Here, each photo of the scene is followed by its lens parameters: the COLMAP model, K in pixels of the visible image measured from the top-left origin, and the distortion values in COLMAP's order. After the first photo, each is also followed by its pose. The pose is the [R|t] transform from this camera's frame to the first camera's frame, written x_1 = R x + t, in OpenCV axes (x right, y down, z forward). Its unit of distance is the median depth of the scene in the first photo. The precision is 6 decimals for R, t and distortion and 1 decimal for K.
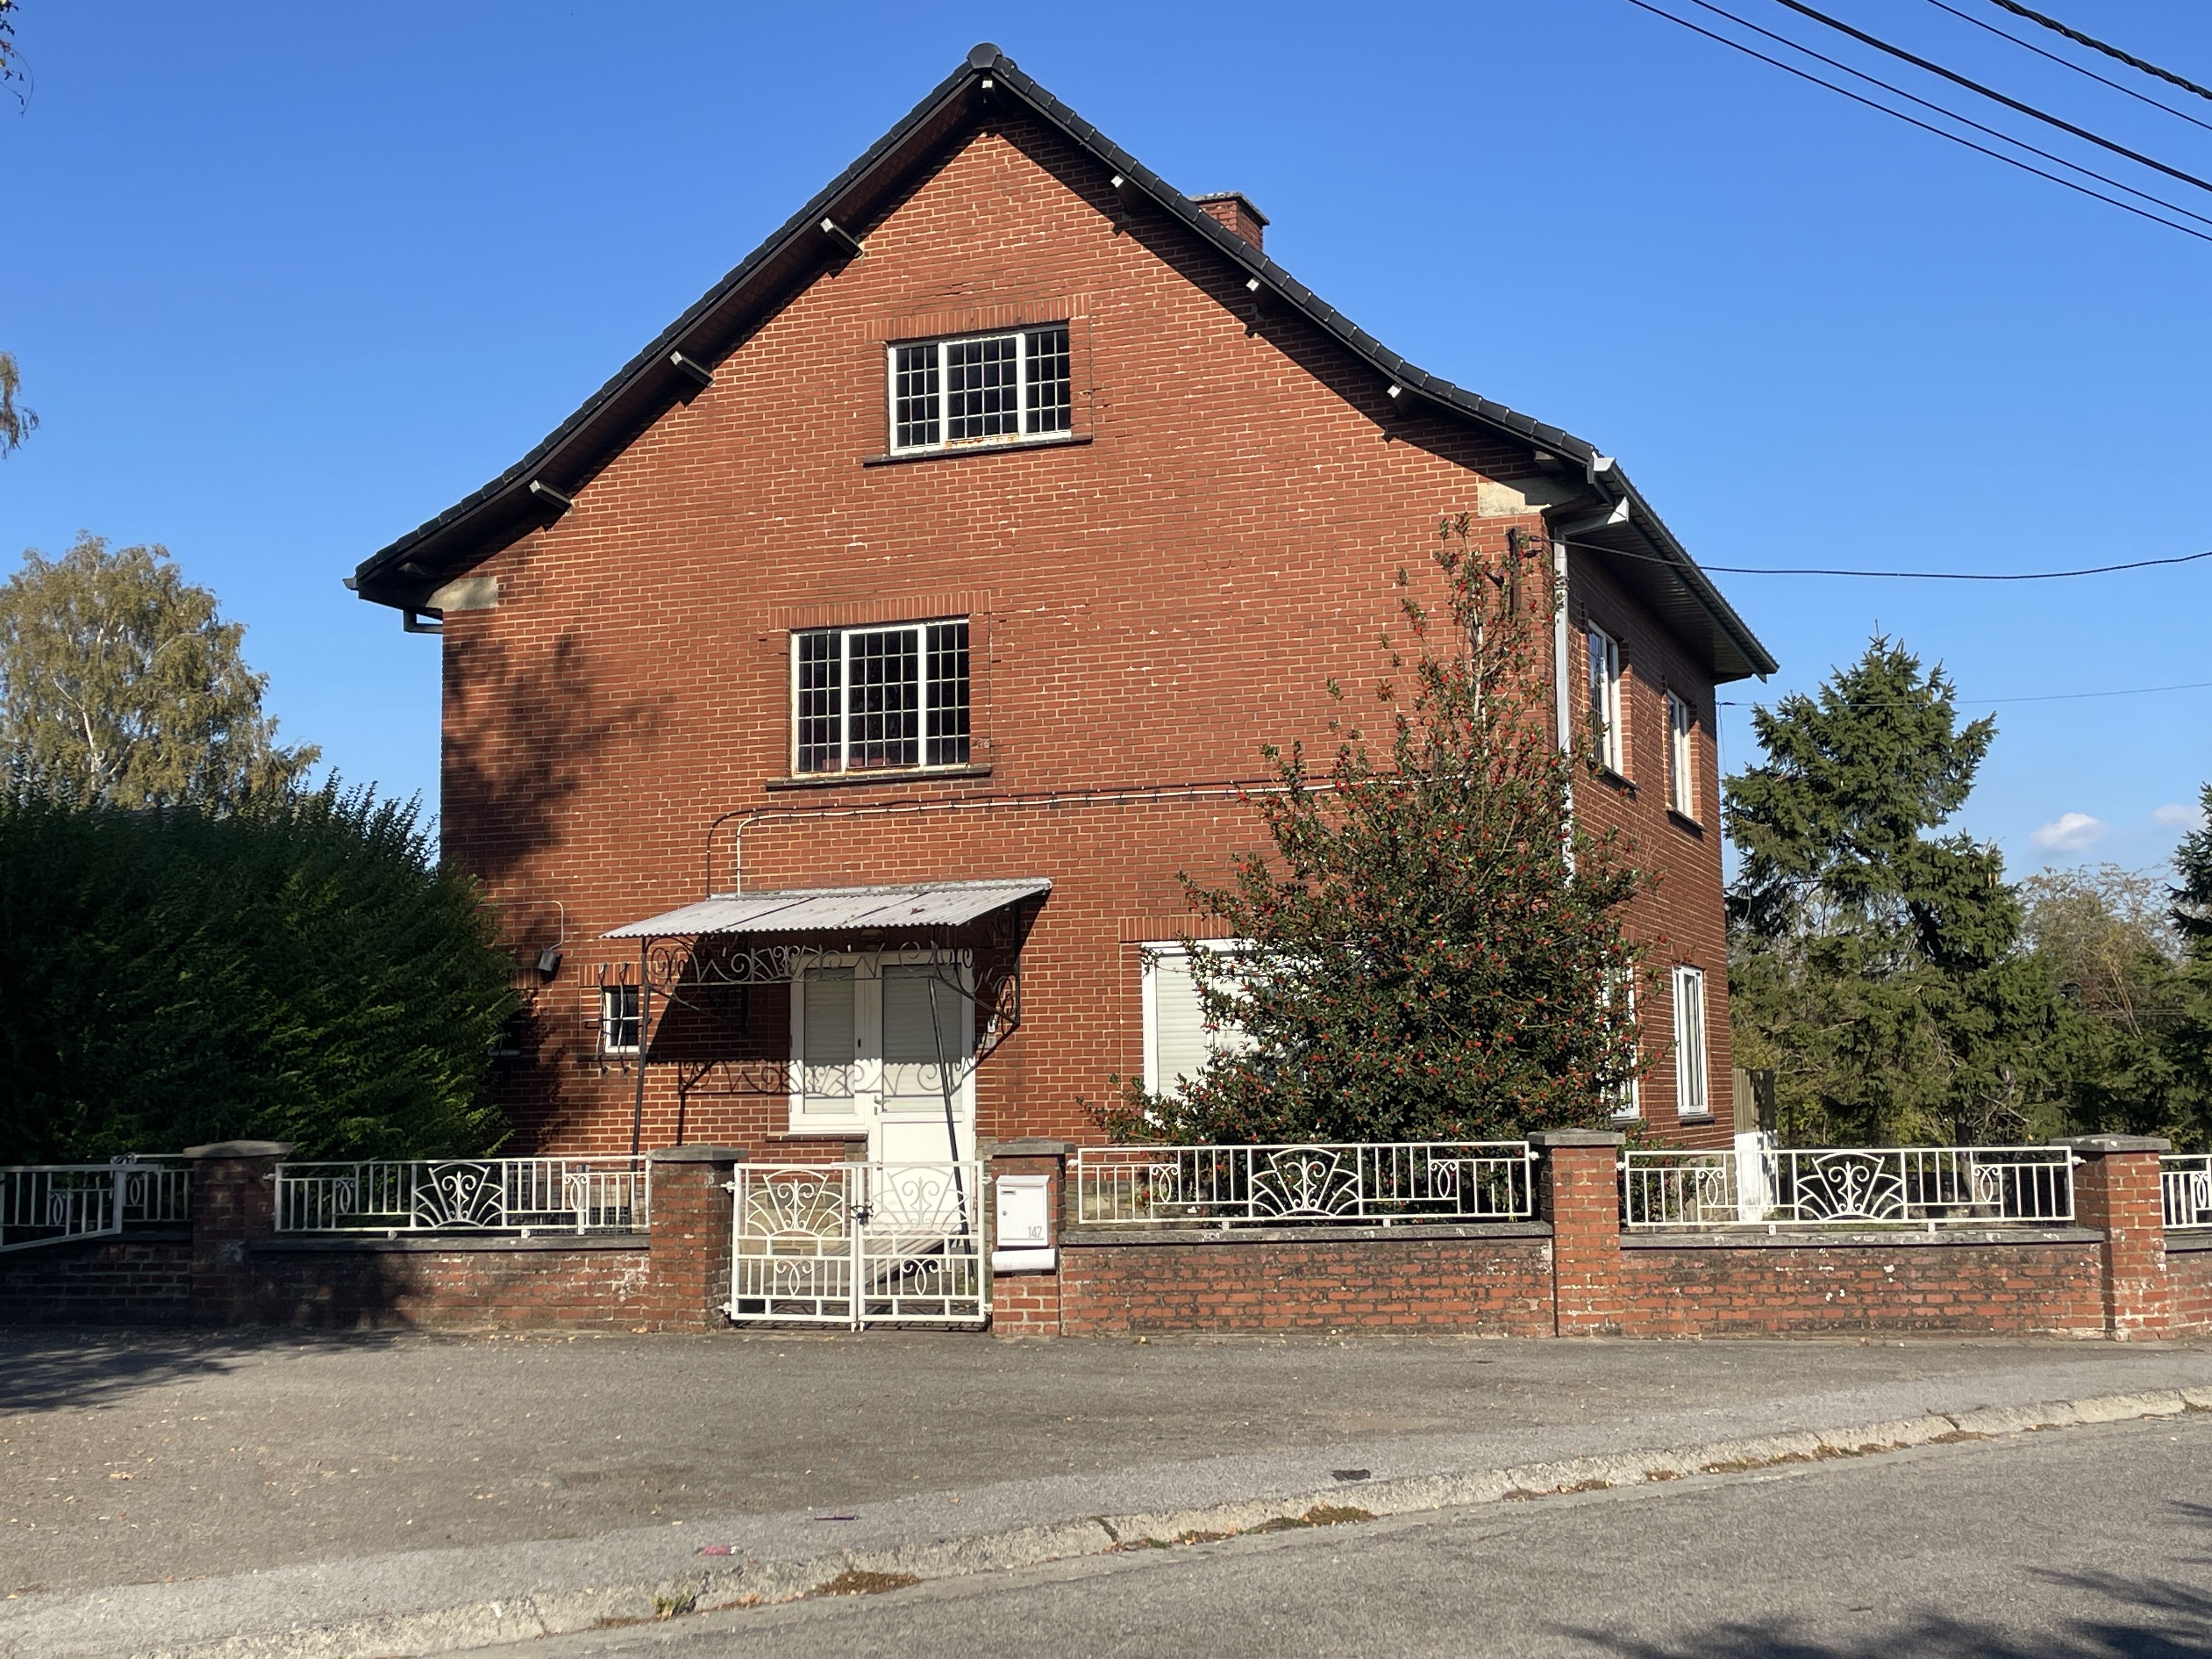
lens RADIAL K [[2655.8, 0, 1106.9], [0, 2655.8, 809.3], [0, 0, 1]] dist [0.106693, 0.000000]
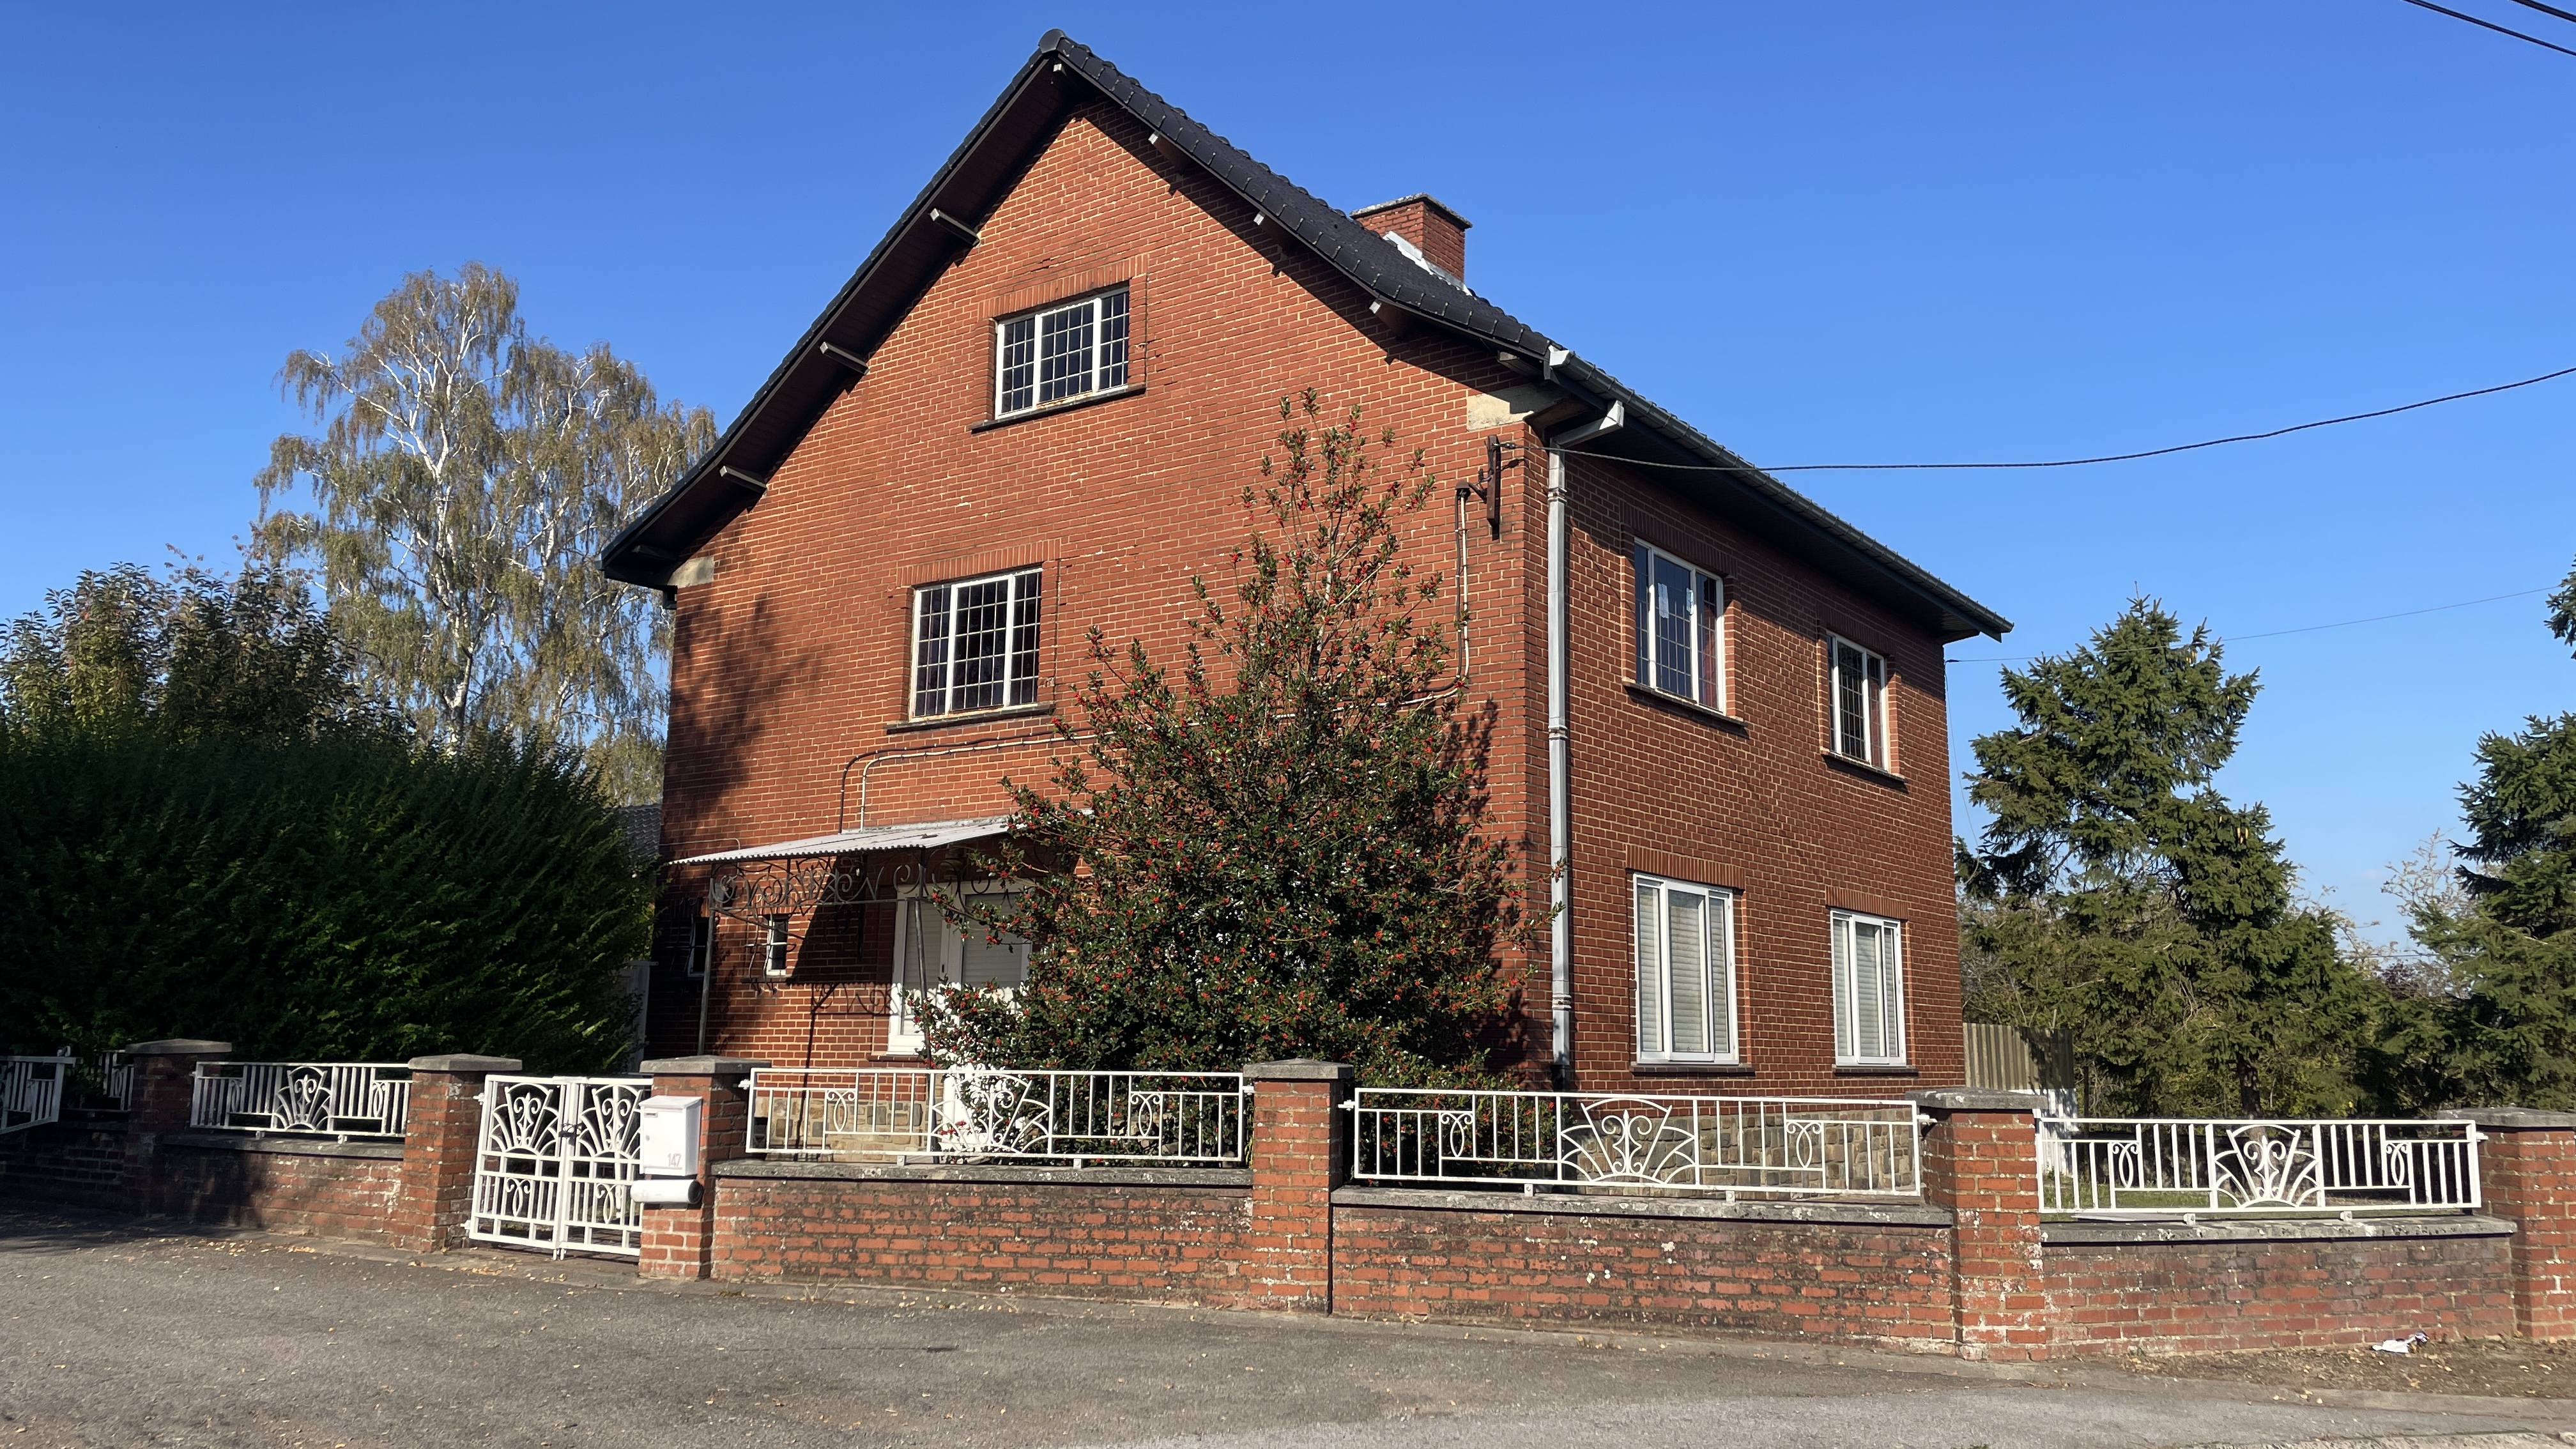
lens RADIAL K [[1898.9, 0, 1313.2], [0, 1898.9, 726.9], [0, 0, 1]] dist [0.078464, -0.037303]
pose [[0.962237, -0.016193, -0.271730, 0.269548], [0.000380, 0.998308, -0.058146, 0.038221], [0.272212, 0.055846, 0.960615, 0.321658]]
